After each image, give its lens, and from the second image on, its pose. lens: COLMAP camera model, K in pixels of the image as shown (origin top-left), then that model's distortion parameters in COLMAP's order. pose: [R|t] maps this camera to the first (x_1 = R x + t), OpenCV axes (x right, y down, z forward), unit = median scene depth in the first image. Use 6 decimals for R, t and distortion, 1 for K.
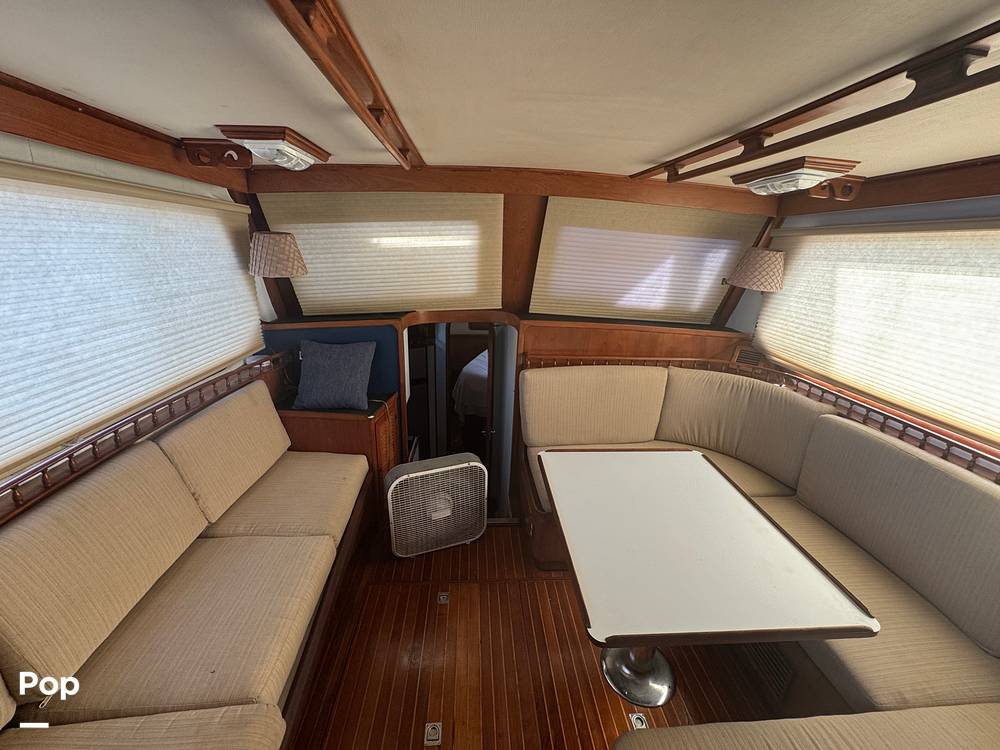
lens RADIAL K [[407.0, 0, 501.6], [0, 407.0, 379.5], [0, 0, 1]] dist [0.004106, 0.001229]
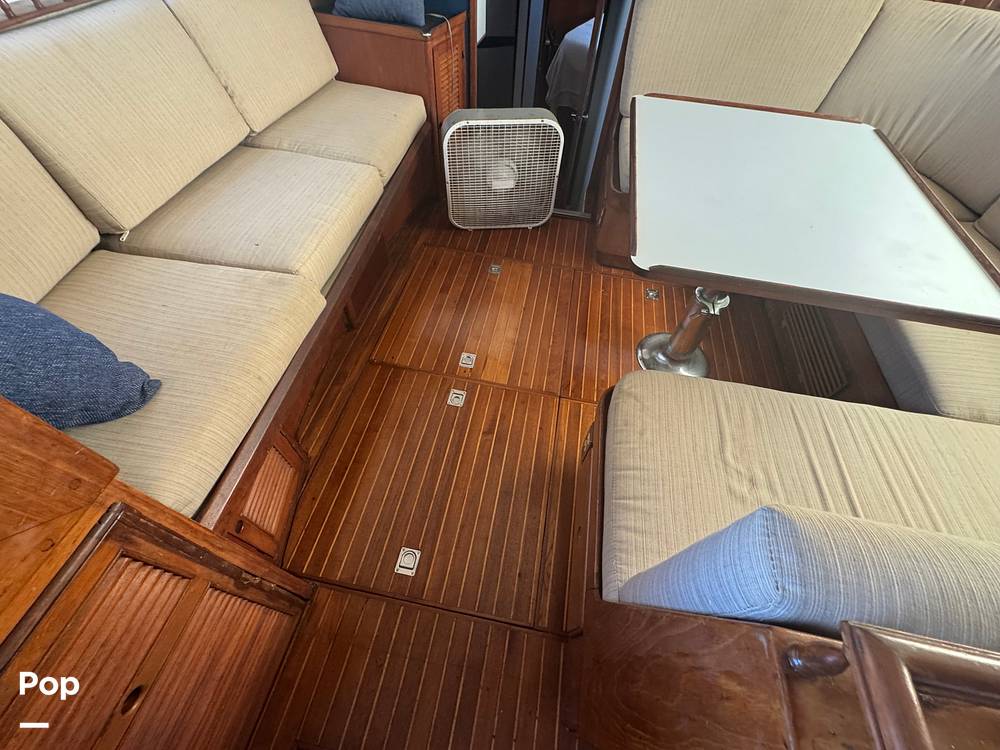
lens RADIAL K [[407.0, 0, 500.4], [0, 407.0, 374.1], [0, 0, 1]] dist [0.004106, 0.001229]
pose [[0.968601, 0.206962, -0.137761, 0.053523], [-0.093610, 0.816918, 0.569107, 0.165998], [0.230323, -0.538342, 0.810641, 0.060842]]
